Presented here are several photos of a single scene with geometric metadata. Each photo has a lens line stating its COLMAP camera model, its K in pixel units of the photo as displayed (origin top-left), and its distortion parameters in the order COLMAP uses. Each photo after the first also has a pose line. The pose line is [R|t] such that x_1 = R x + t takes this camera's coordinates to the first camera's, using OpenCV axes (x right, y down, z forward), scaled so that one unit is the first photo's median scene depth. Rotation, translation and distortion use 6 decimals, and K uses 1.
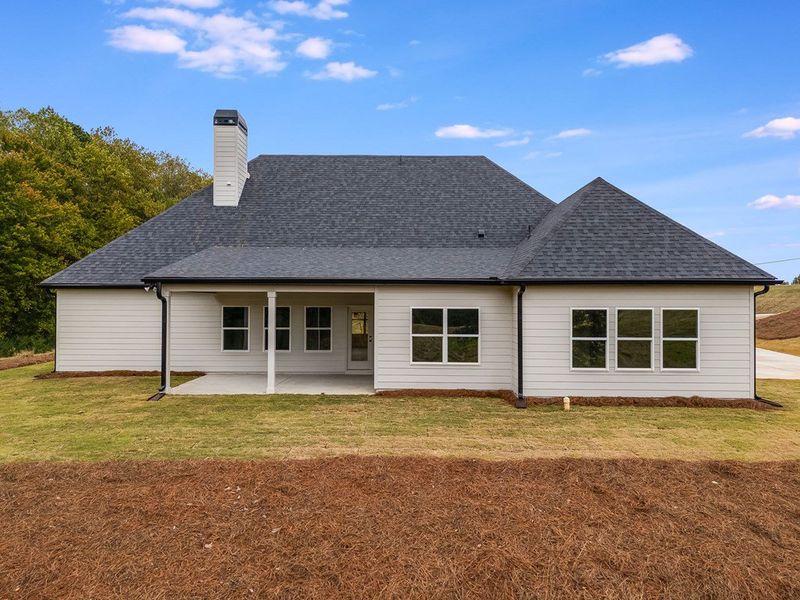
lens RADIAL K [[591.9, 0, 400.0], [0, 591.9, 300.0], [0, 0, 1]] dist [0.059074, -0.003178]
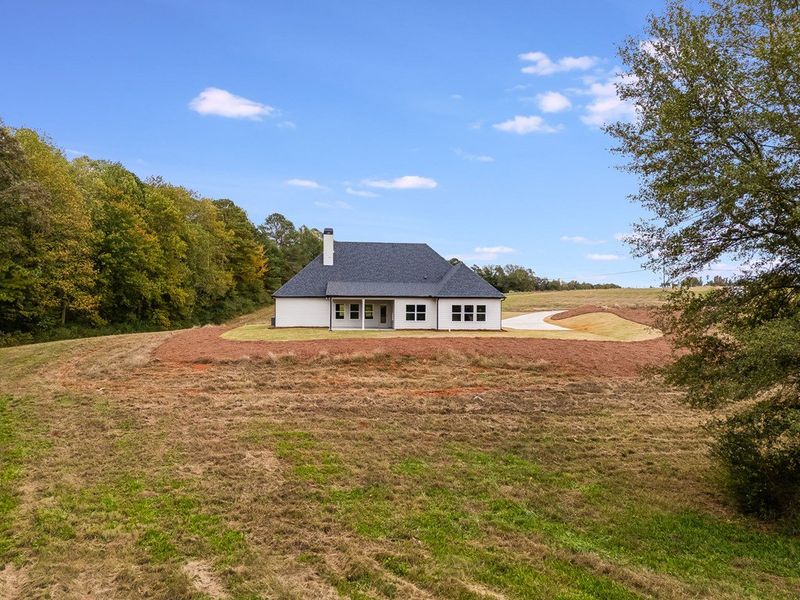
lens RADIAL K [[591.9, 0, 400.0], [0, 591.9, 300.0], [0, 0, 1]] dist [0.059074, -0.003178]
pose [[0.994260, 0.002459, 0.106962, -0.370389], [-0.002856, 0.999990, 0.003553, -0.023264], [-0.106952, -0.003838, 0.994257, -2.316637]]
